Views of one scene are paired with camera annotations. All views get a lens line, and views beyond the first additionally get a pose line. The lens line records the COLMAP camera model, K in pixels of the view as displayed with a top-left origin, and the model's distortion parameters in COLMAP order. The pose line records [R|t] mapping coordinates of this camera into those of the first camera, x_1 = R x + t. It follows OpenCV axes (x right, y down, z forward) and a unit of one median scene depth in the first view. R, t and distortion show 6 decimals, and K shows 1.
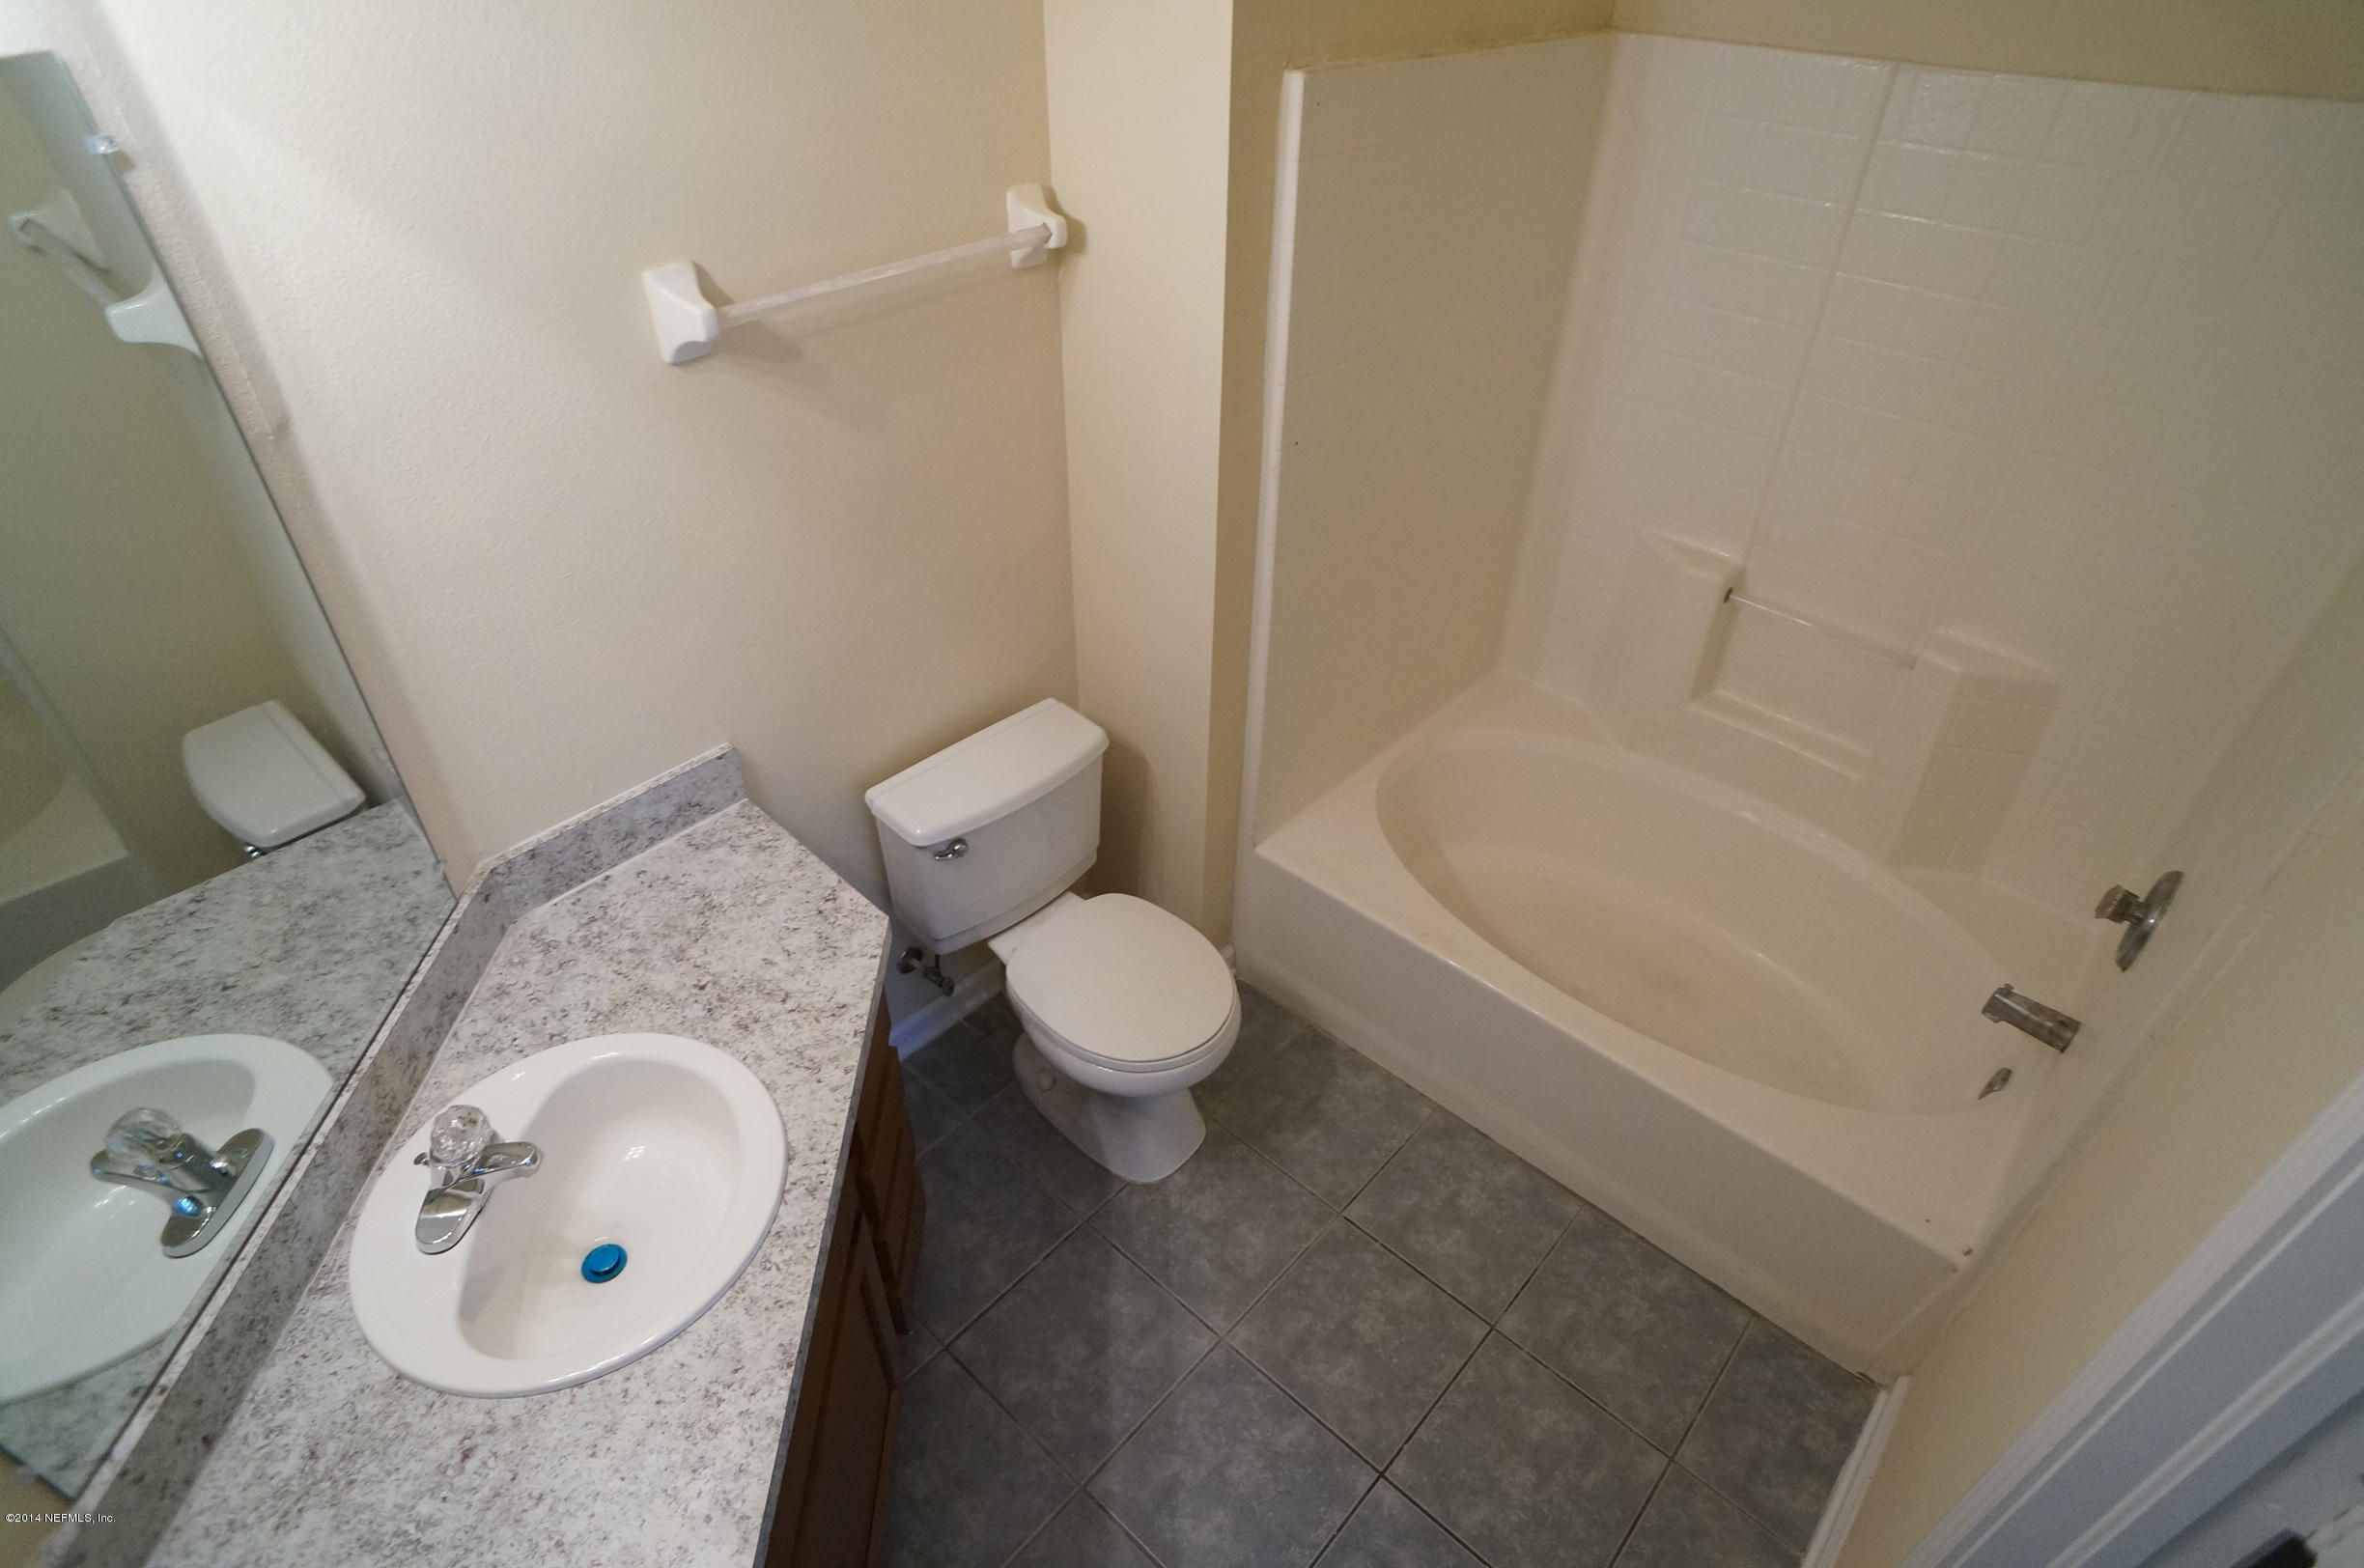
lens RADIAL K [[1244.1, 0, 1181.4], [0, 1244.1, 777.6], [0, 0, 1]] dist [-0.078370, 0.050601]
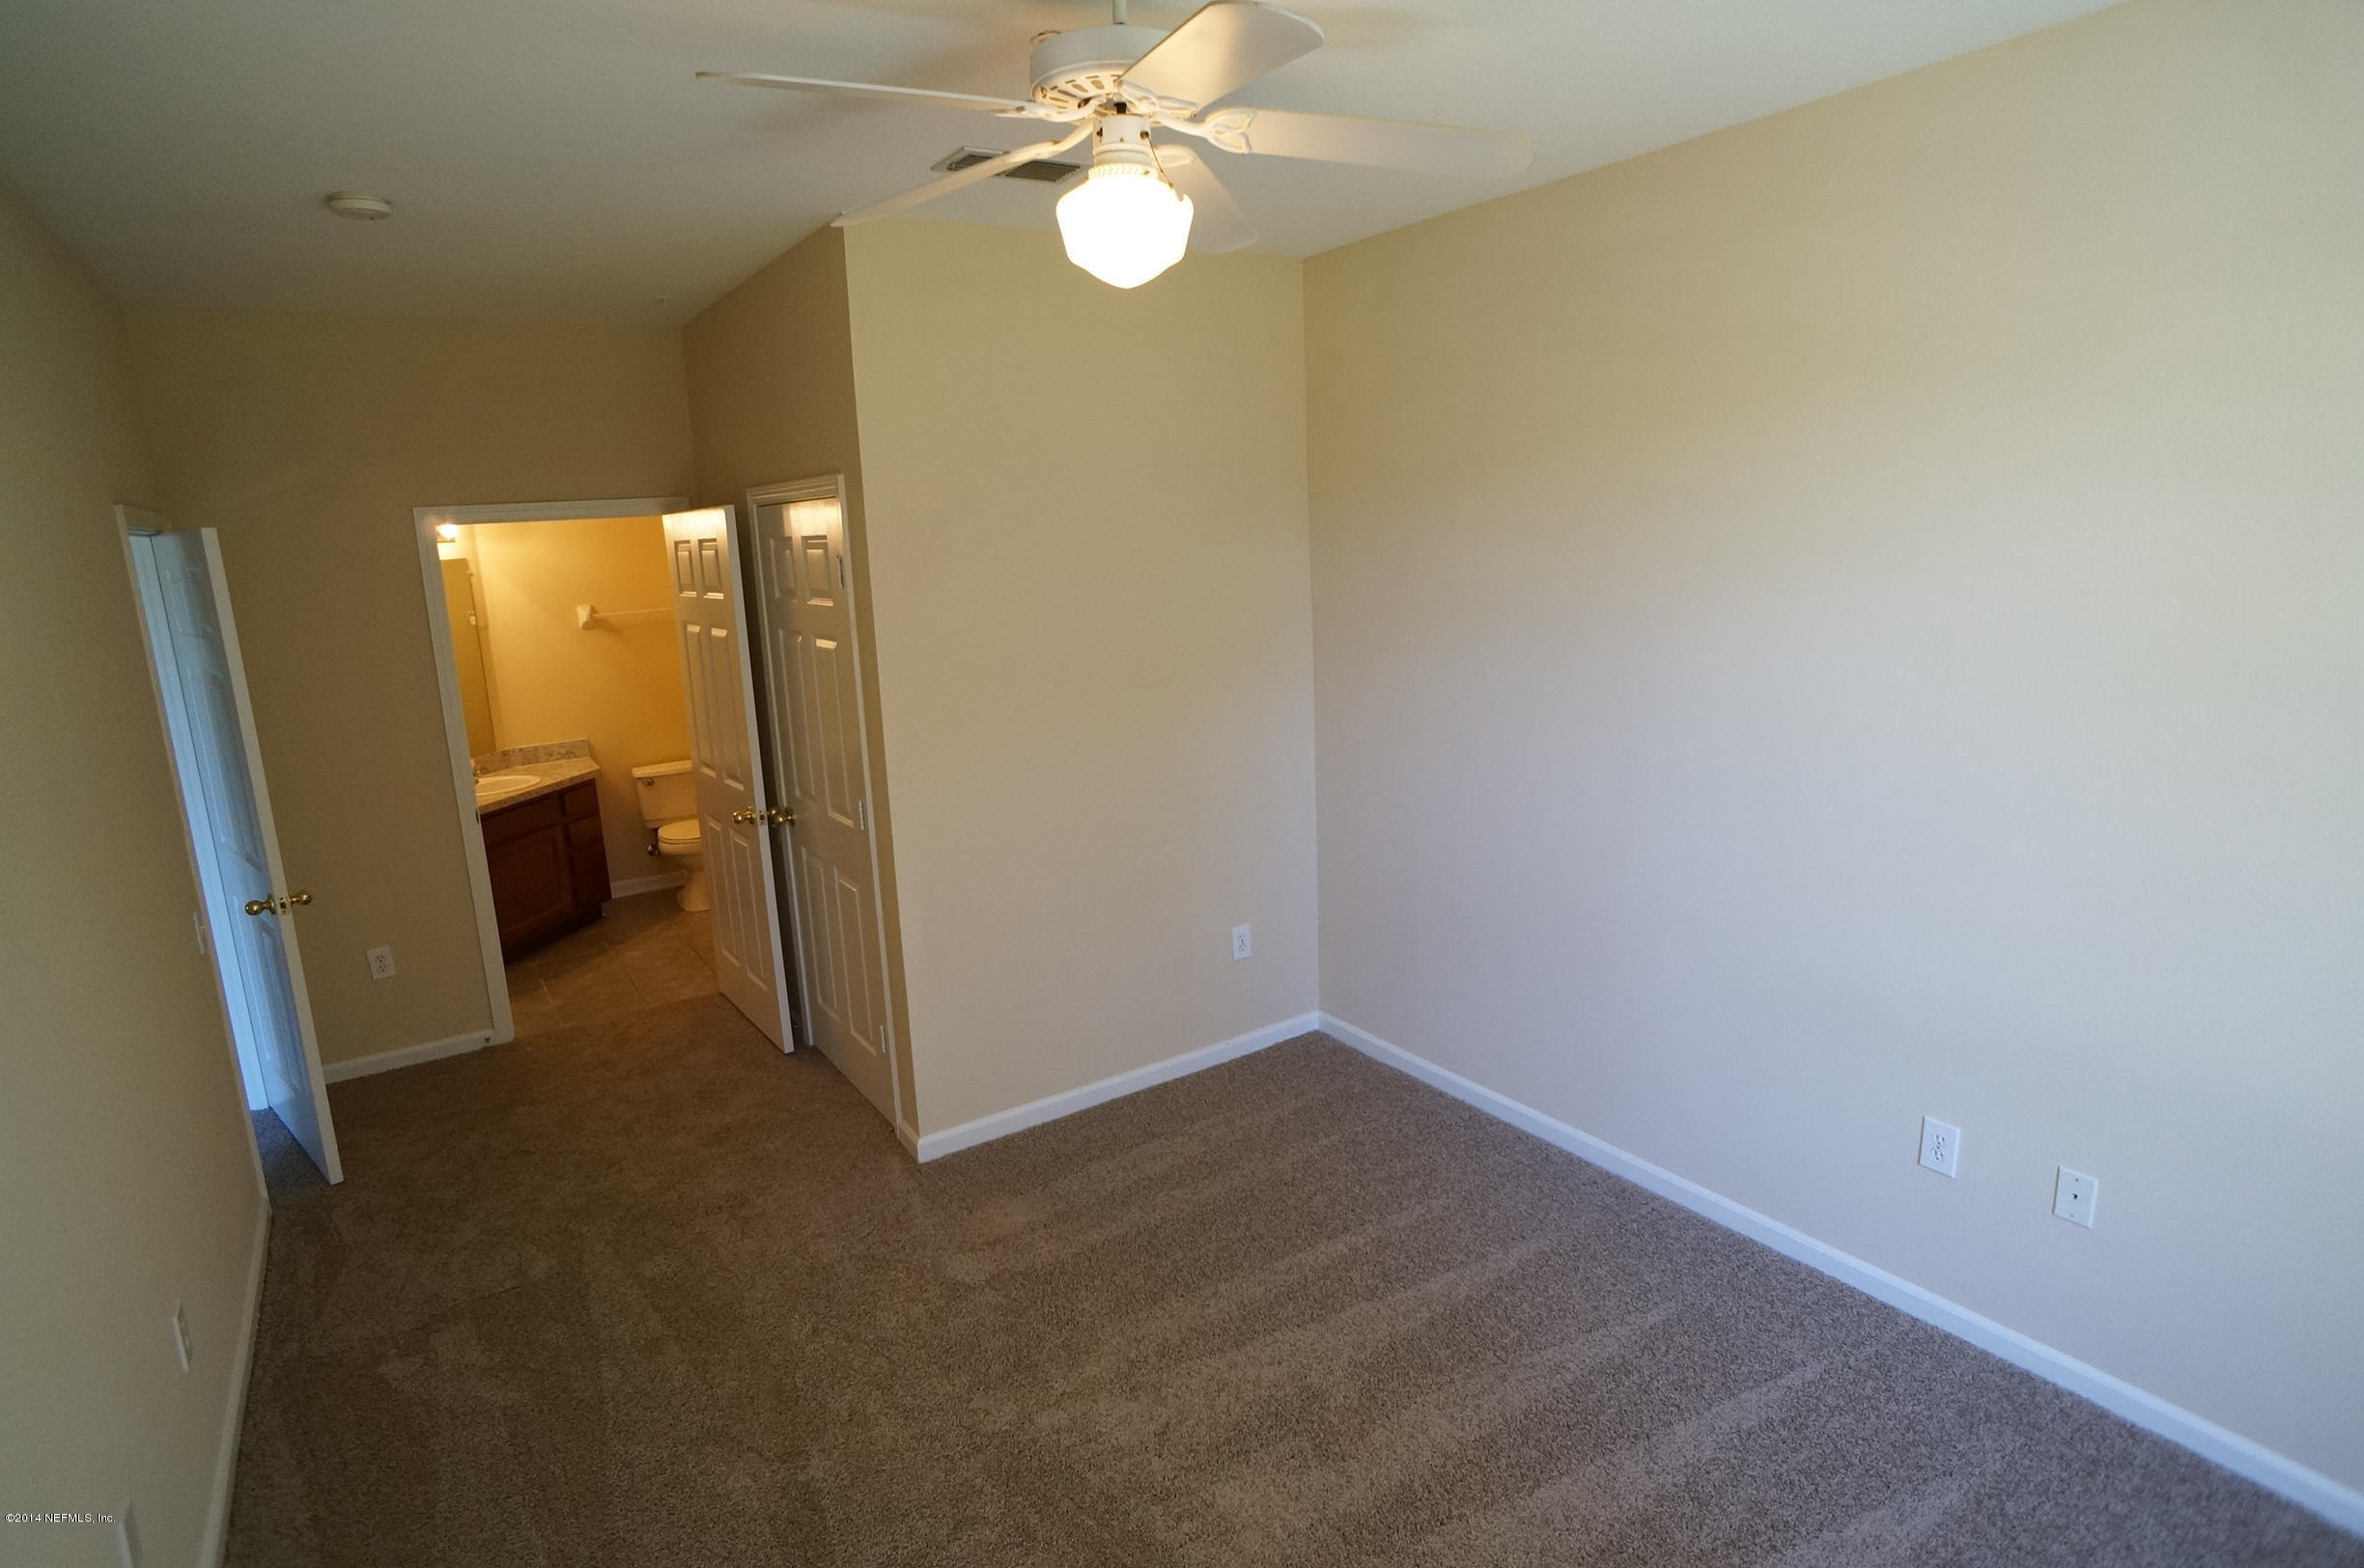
lens RADIAL K [[1244.1, 0, 1181.4], [0, 1244.1, 777.6], [0, 0, 1]] dist [-0.078370, 0.050601]
pose [[0.970541, -0.010540, -0.240707, 1.744808], [-0.094511, 0.902318, -0.420583, 1.143967], [0.221627, 0.430943, 0.874740, -1.328070]]
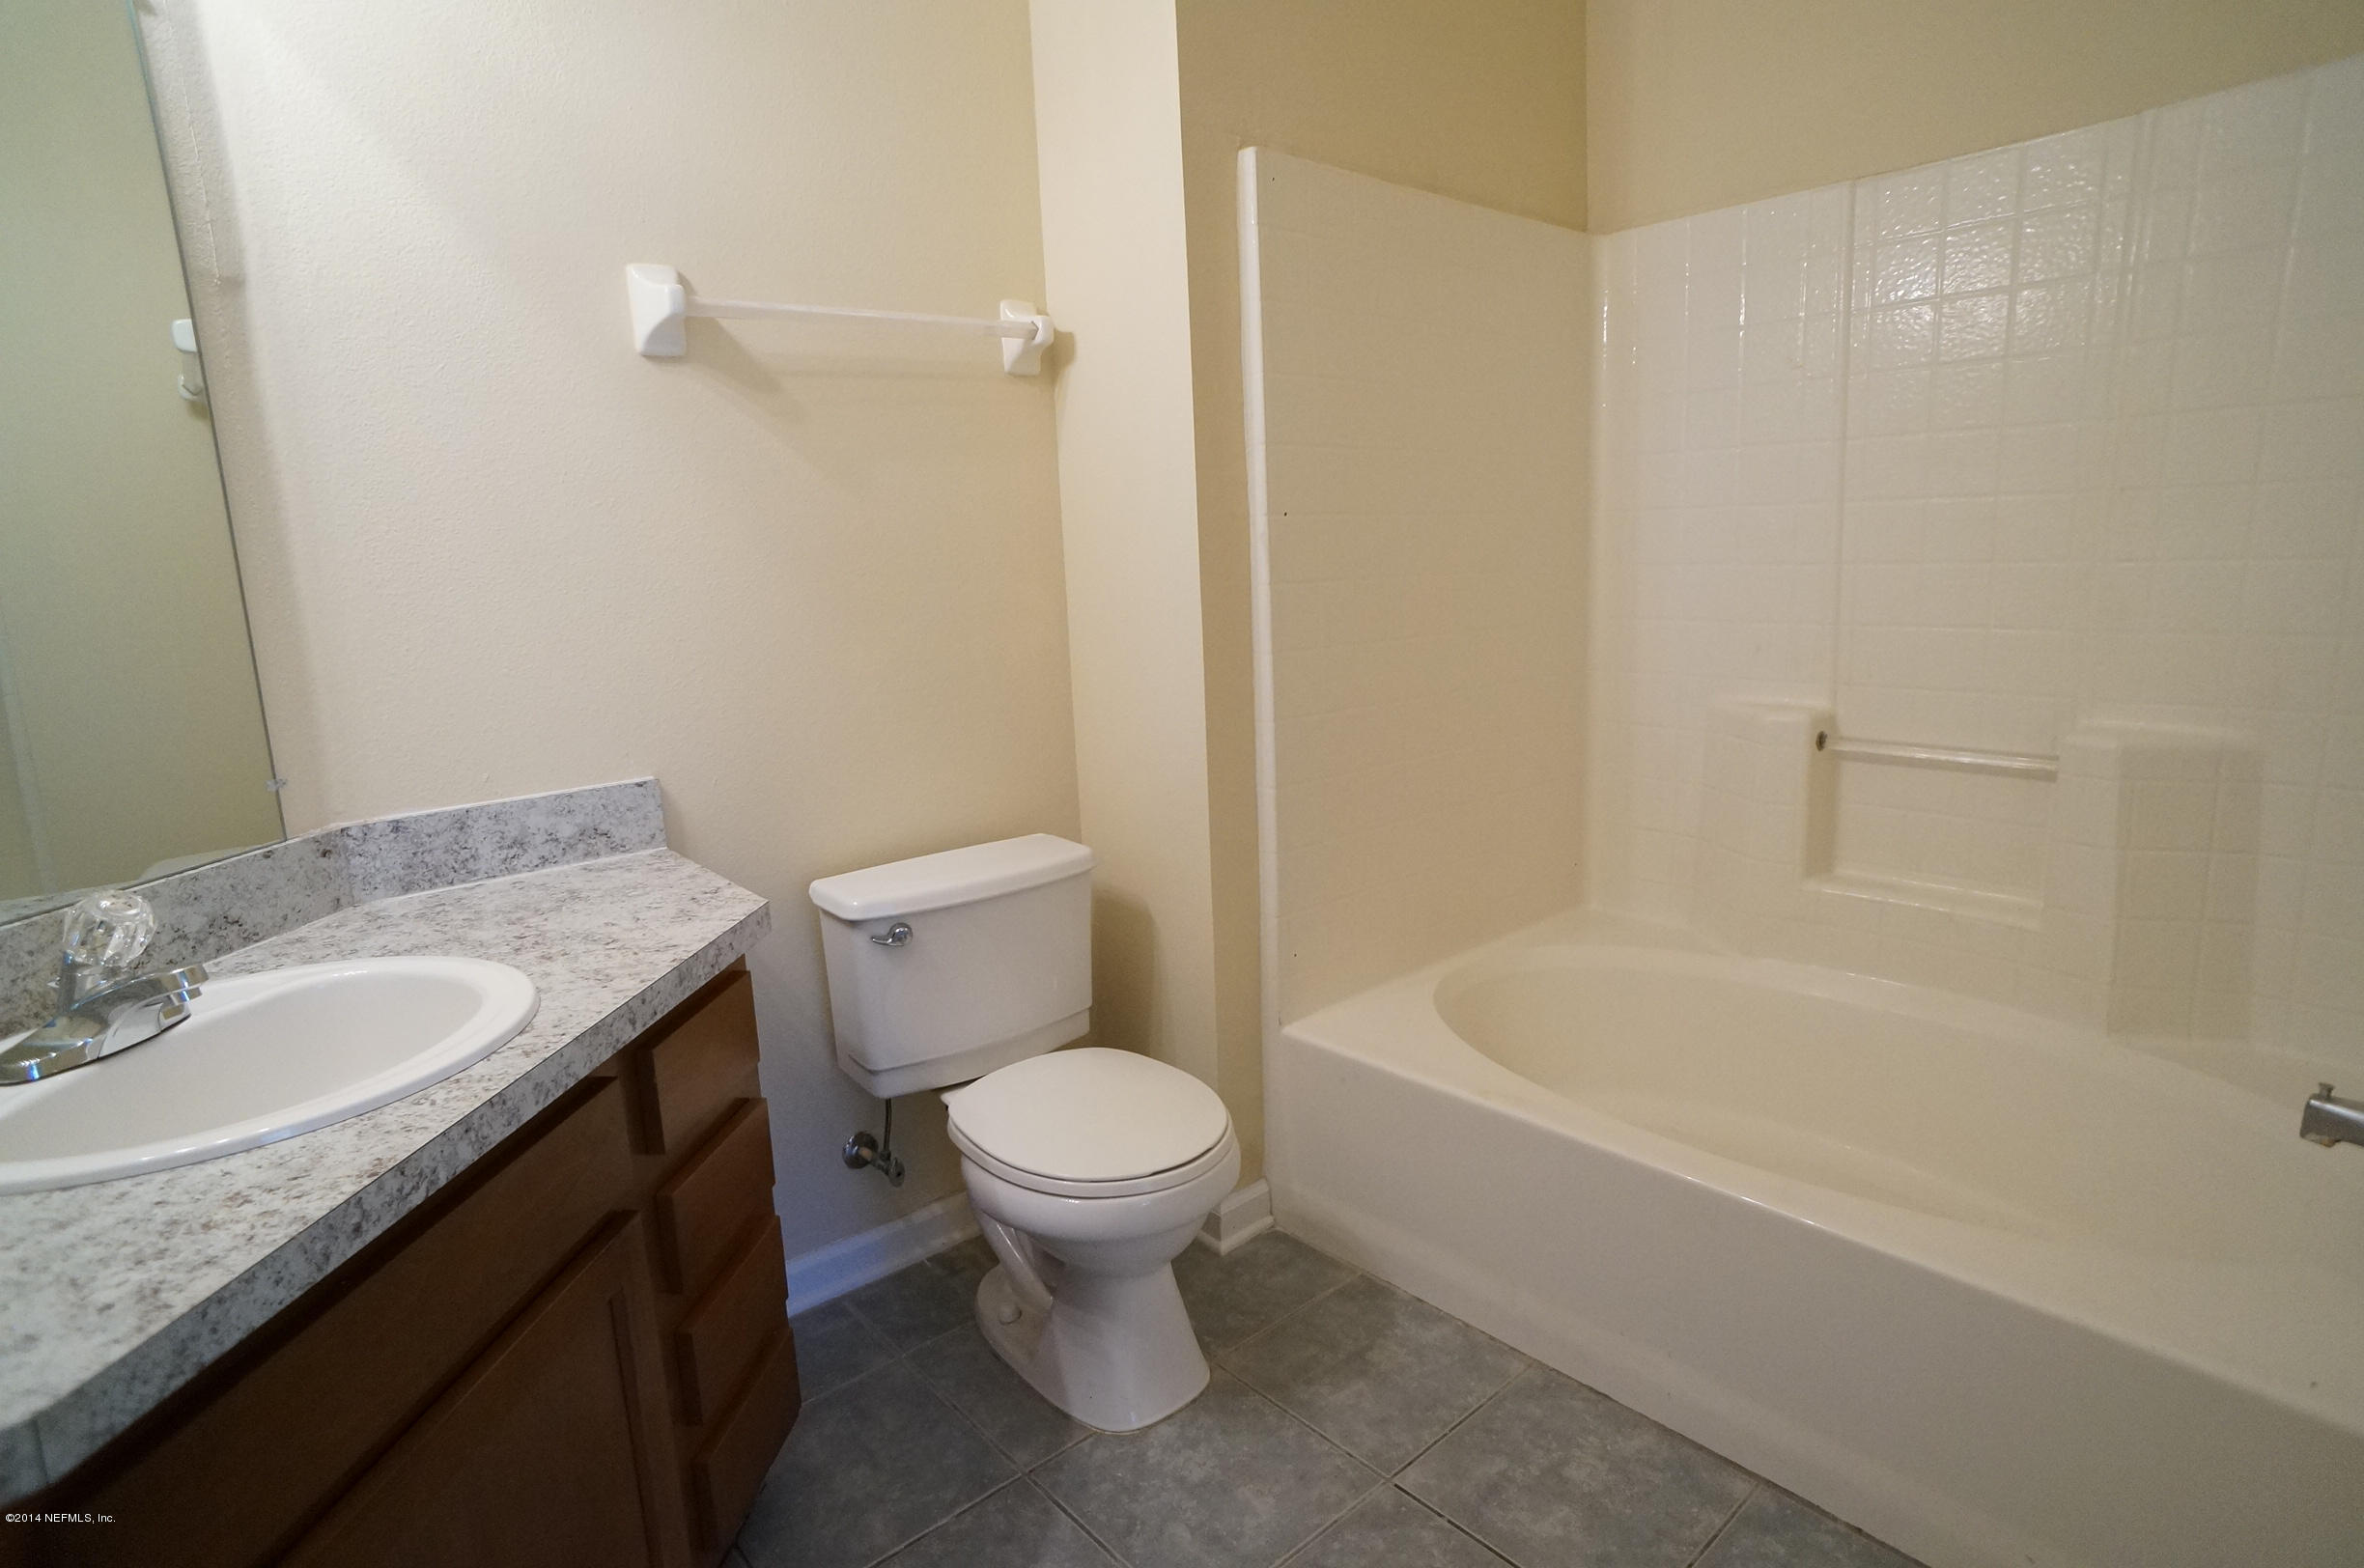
lens RADIAL K [[1244.1, 0, 1181.4], [0, 1244.1, 777.6], [0, 0, 1]] dist [-0.078370, 0.050601]
pose [[0.991898, -0.034238, -0.122338, 0.112444], [-0.024733, 0.892526, -0.450317, 0.318055], [0.124608, 0.449694, 0.884448, 0.207168]]
